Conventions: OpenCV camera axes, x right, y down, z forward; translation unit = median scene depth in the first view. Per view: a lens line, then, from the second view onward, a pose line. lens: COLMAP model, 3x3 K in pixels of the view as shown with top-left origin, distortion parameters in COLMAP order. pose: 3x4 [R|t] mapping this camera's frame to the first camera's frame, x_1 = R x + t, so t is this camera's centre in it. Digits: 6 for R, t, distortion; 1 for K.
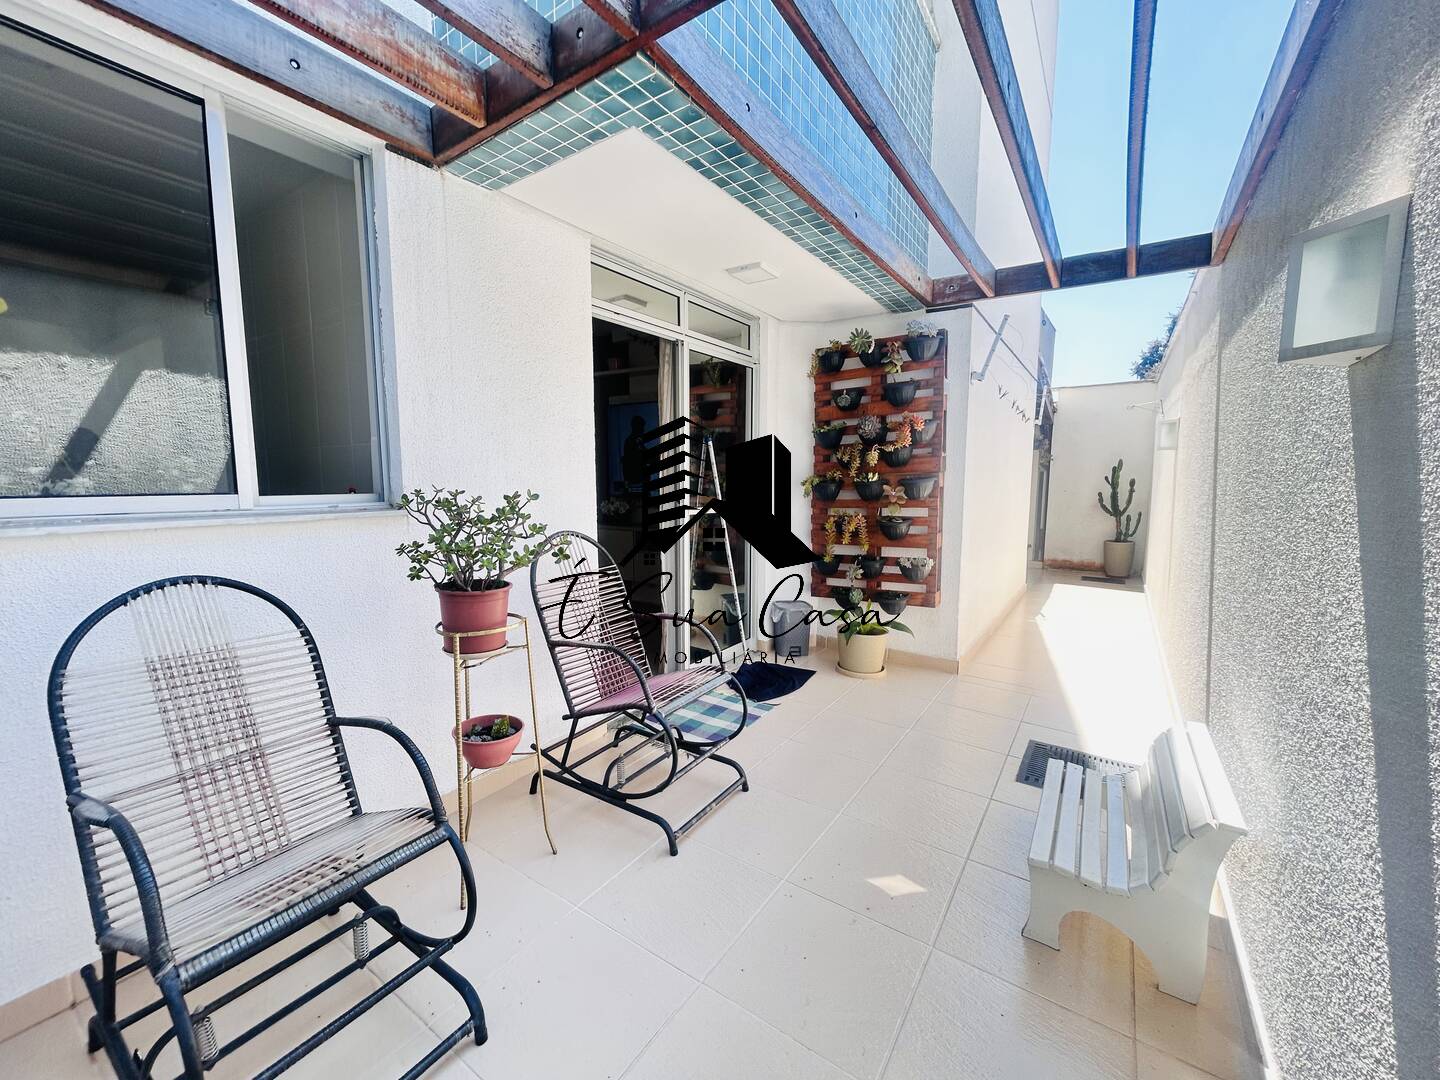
lens RADIAL K [[584.4, 0, 719.2], [0, 584.4, 538.9], [0, 0, 1]] dist [0.002021, 0.000454]
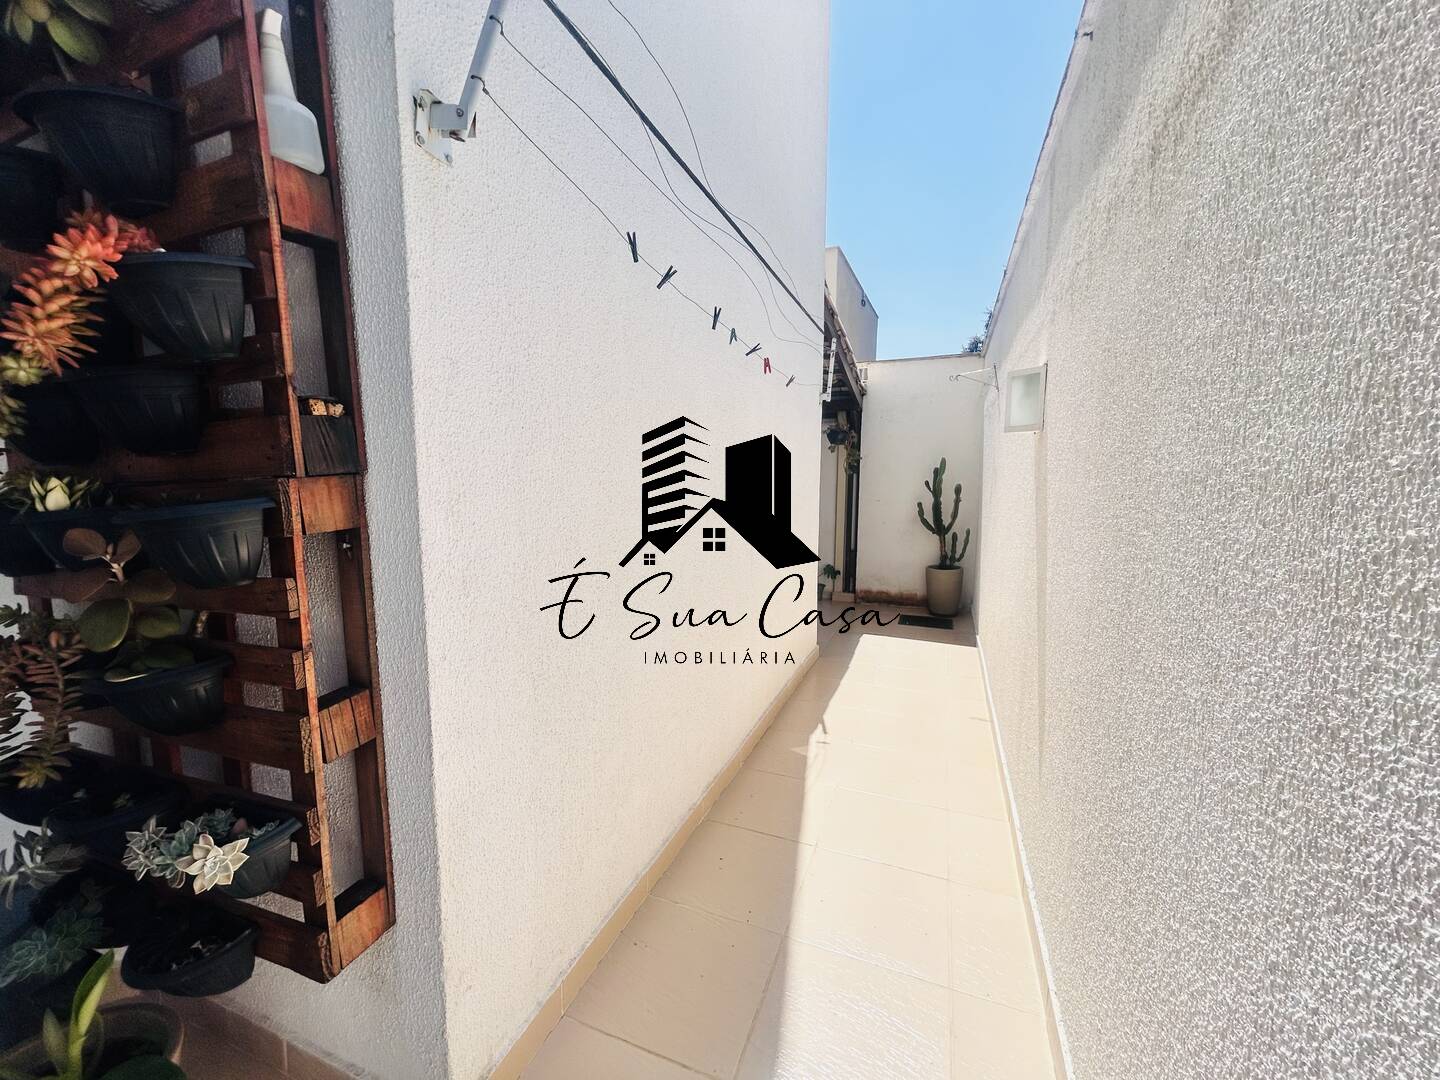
lens RADIAL K [[584.4, 0, 719.2], [0, 584.4, 538.9], [0, 0, 1]] dist [0.002021, 0.000454]
pose [[0.973625, -0.021869, 0.227106, 0.454834], [0.022393, 0.999749, 0.000272, -0.075649], [-0.227055, 0.004821, 0.973870, 0.653270]]
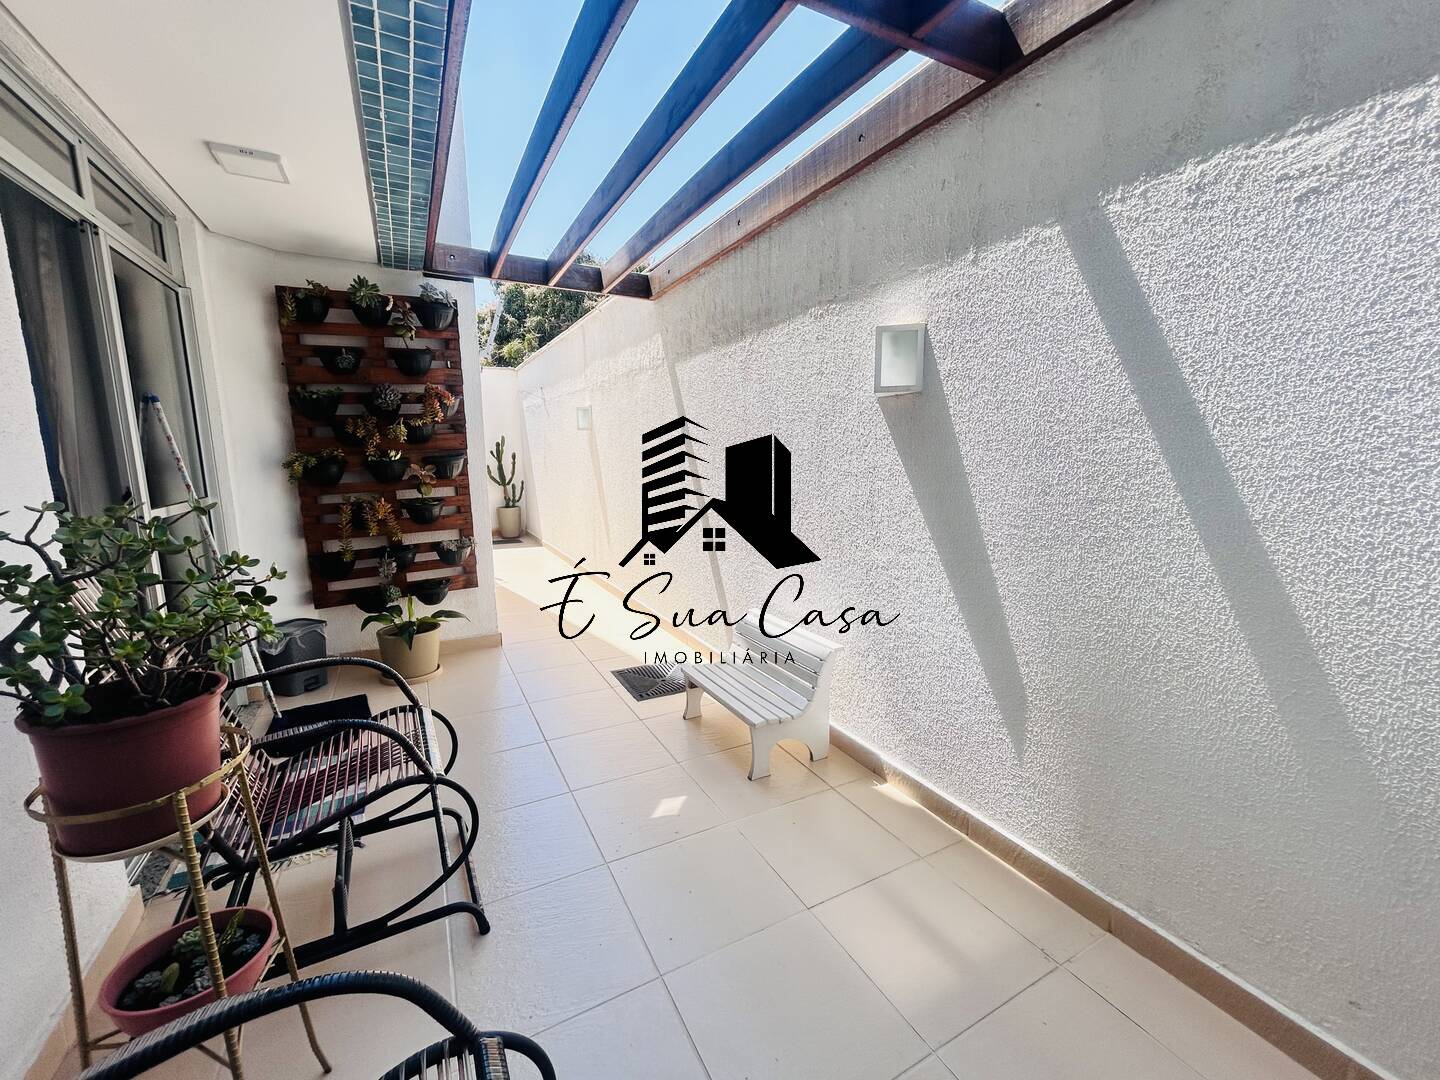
lens RADIAL K [[584.4, 0, 719.2], [0, 584.4, 538.9], [0, 0, 1]] dist [0.002021, 0.000454]
pose [[0.464551, -0.141347, 0.874193, -0.284310], [0.102979, 0.989105, 0.105203, -0.023681], [-0.879538, 0.041151, 0.474046, 0.160277]]
